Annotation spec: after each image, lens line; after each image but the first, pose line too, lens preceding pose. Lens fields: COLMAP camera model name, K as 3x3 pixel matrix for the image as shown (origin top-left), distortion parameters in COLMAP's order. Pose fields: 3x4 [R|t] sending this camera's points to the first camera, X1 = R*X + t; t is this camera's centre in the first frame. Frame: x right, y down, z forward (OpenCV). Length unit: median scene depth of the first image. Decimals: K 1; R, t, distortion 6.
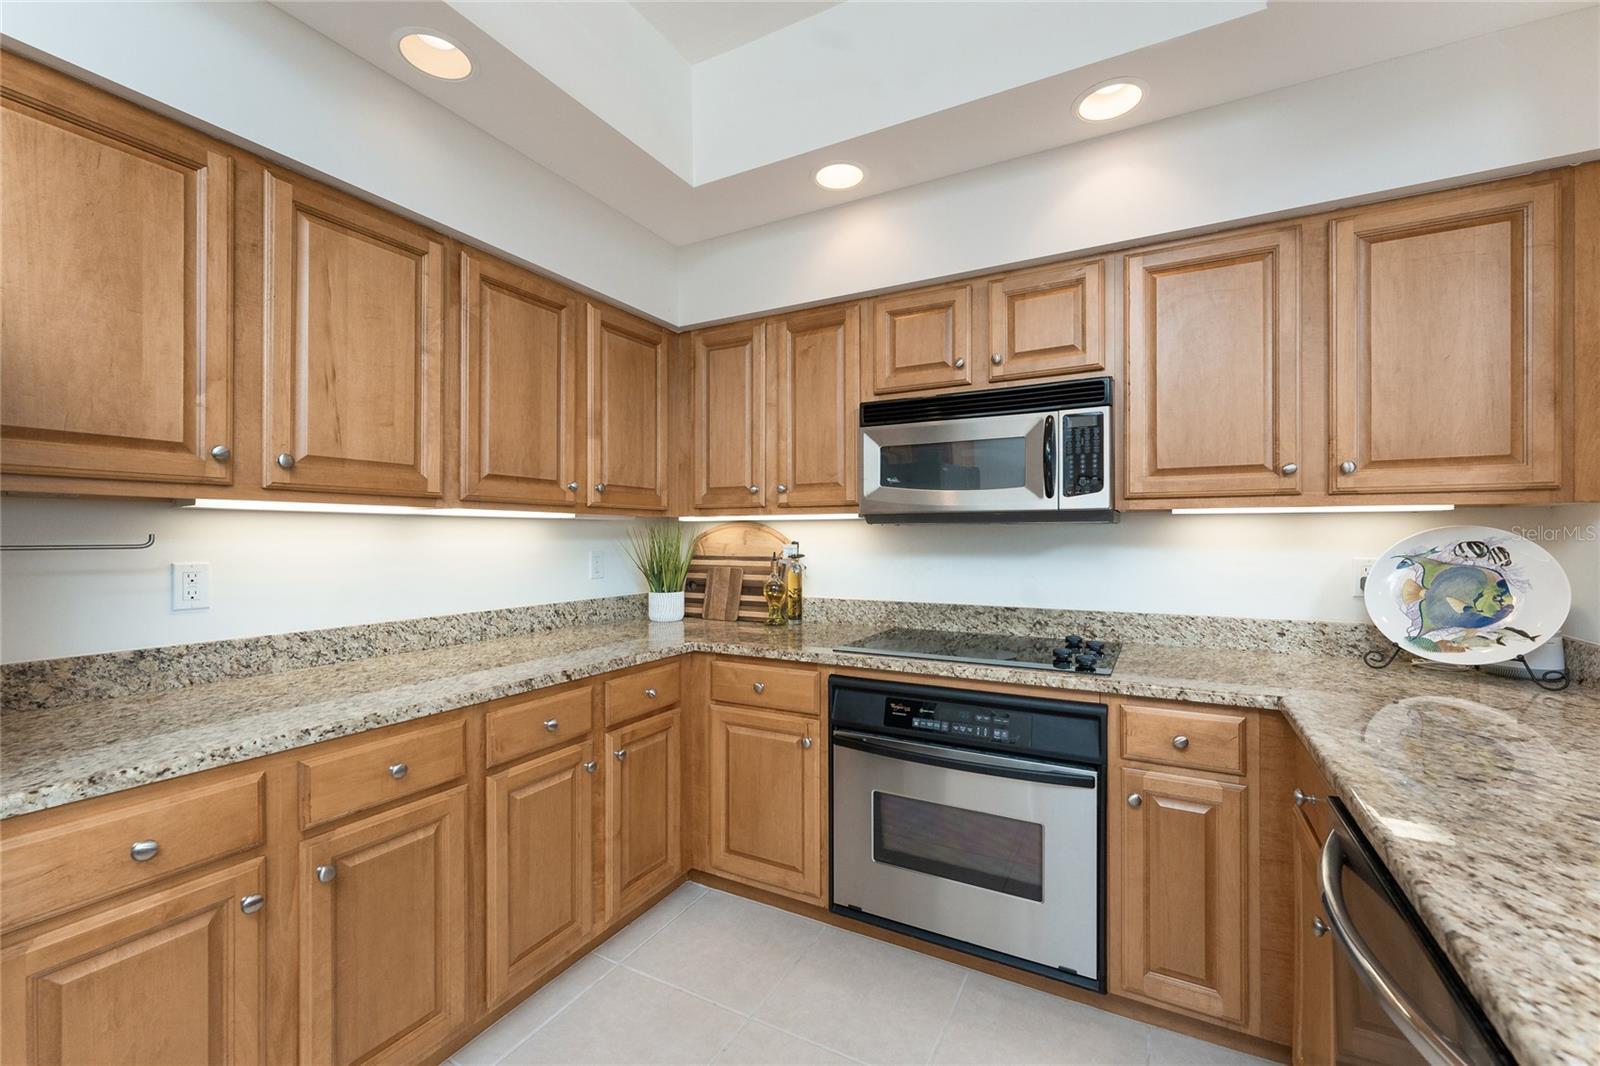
lens RADIAL K [[606.8, 0, 792.9], [0, 606.8, 535.2], [0, 0, 1]] dist [-0.000032, 0.000097]
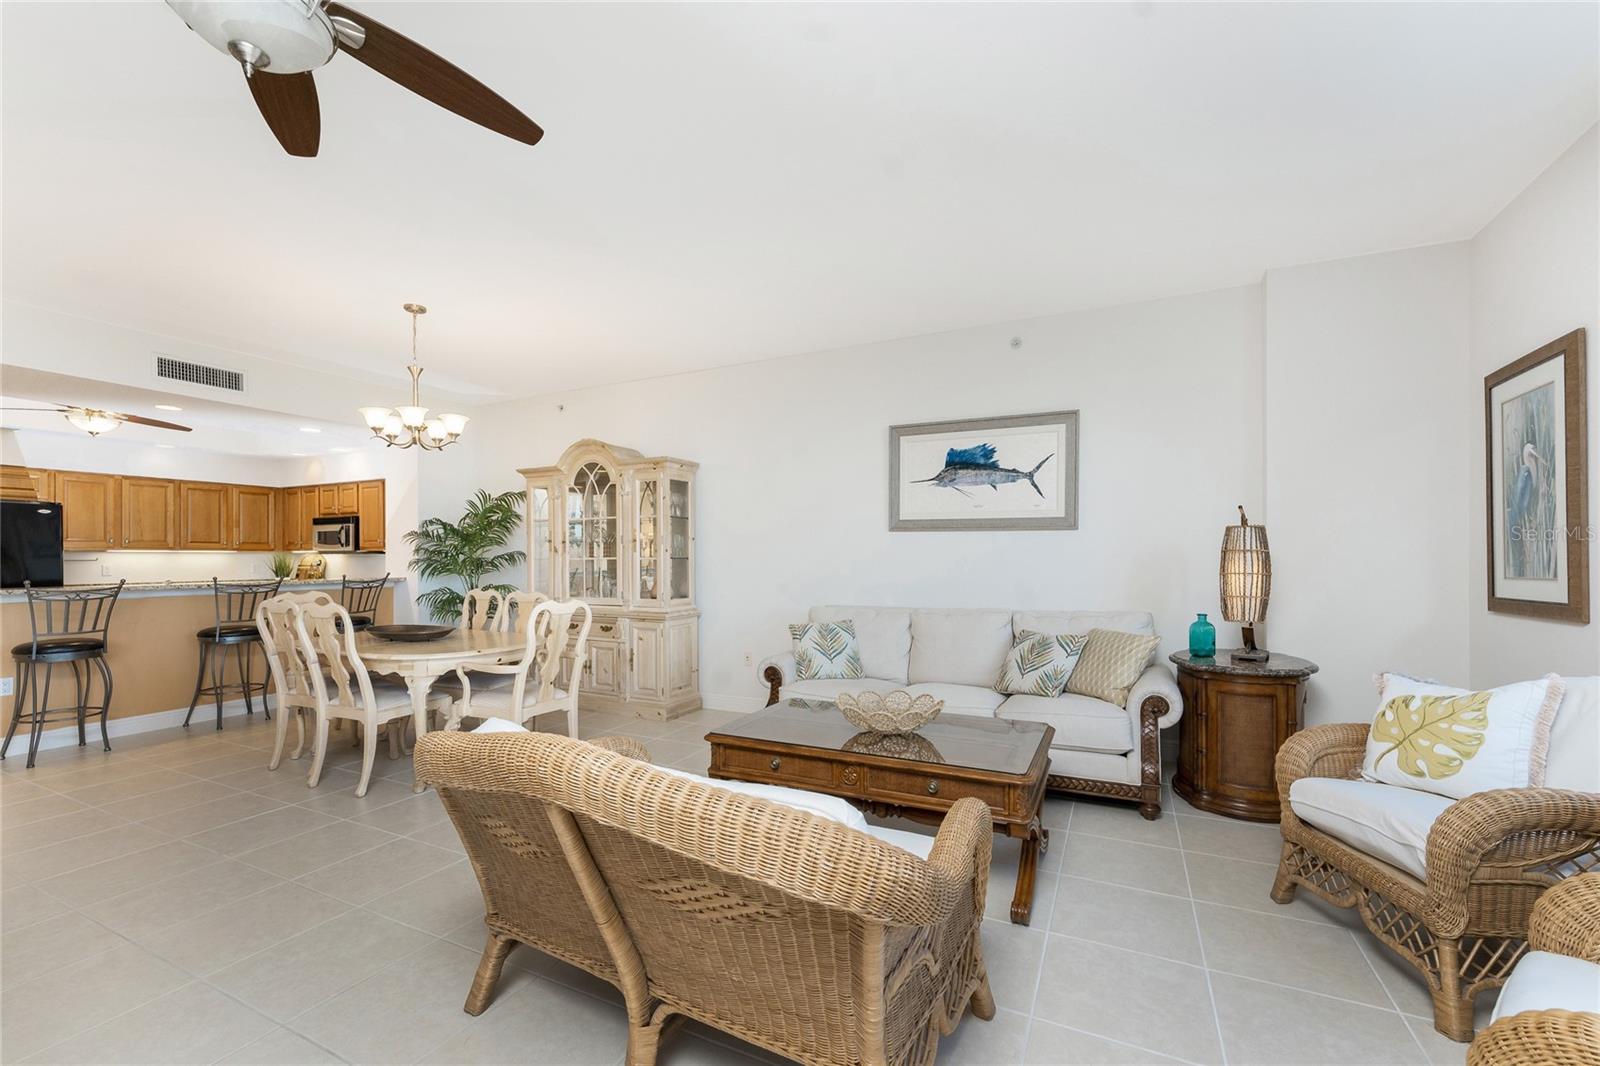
lens RADIAL K [[666.0, 0, 813.6], [0, 666.0, 554.1], [0, 0, 1]] dist [-0.001094, -0.000206]
pose [[0.999996, -0.001818, 0.002056, 3.420133], [0.001829, 0.999984, -0.005320, 0.005519], [-0.002047, 0.005324, 0.999984, -3.185406]]
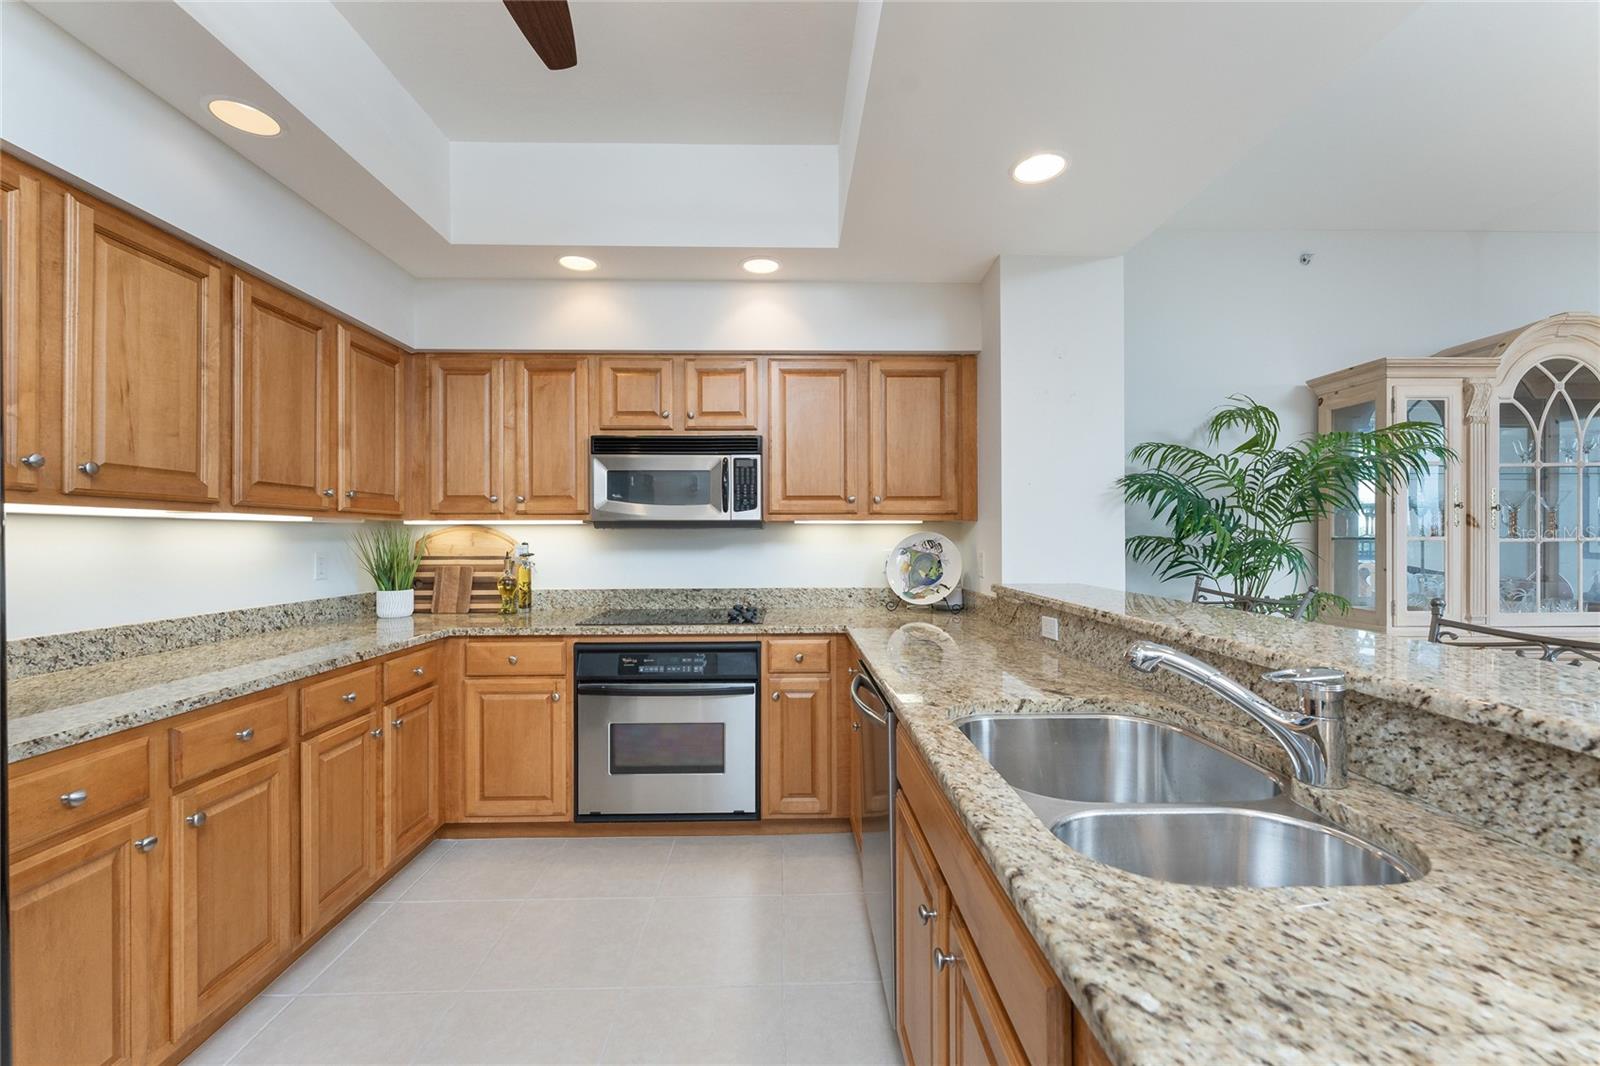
lens RADIAL K [[632.9, 0, 749.5], [0, 632.9, 537.3], [0, 0, 1]] dist [0.001290, 0.000097]
pose [[0.882305, -0.001491, 0.470676, -0.272883], [0.001302, 0.999999, 0.000727, -0.000583], [-0.470676, -0.000028, 0.882306, -0.428810]]
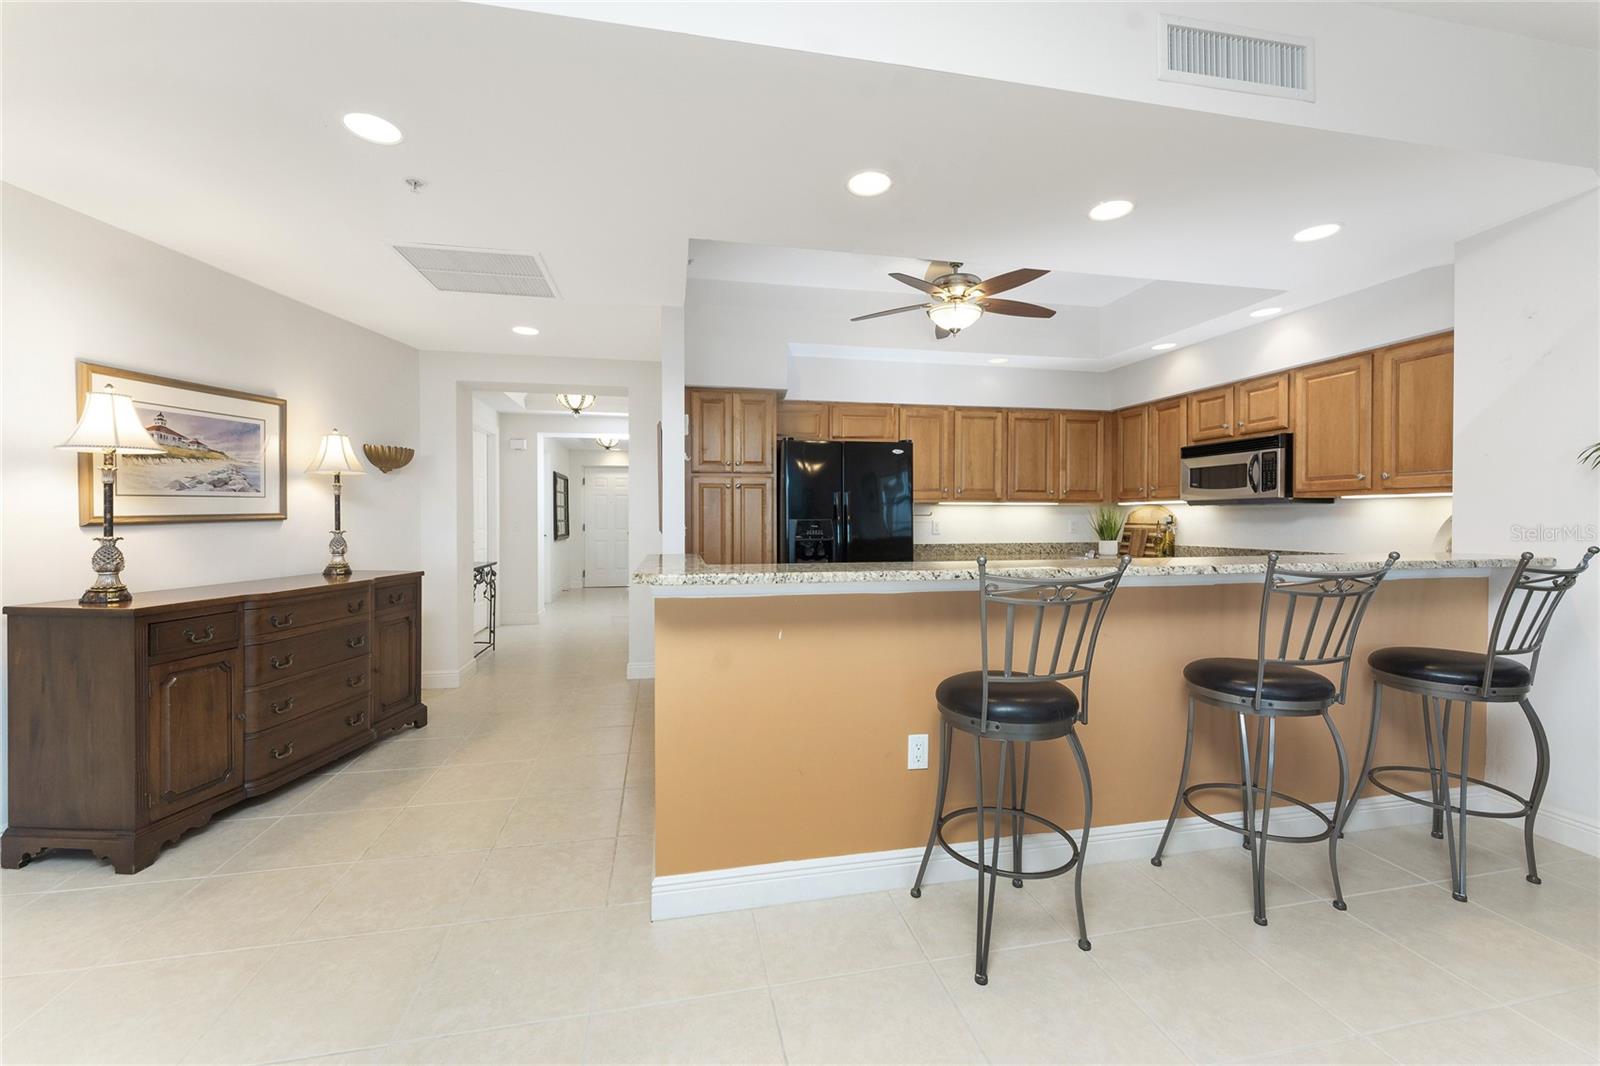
lens RADIAL K [[652.2, 0, 800.0], [0, 652.2, 533.0], [0, 0, 1]] dist [0.000113, 0.000037]
pose [[0.620587, 0.019585, -0.783893, 1.256460], [0.001170, 0.999664, 0.025901, 0.017362], [0.784137, -0.016991, 0.620355, -1.673316]]
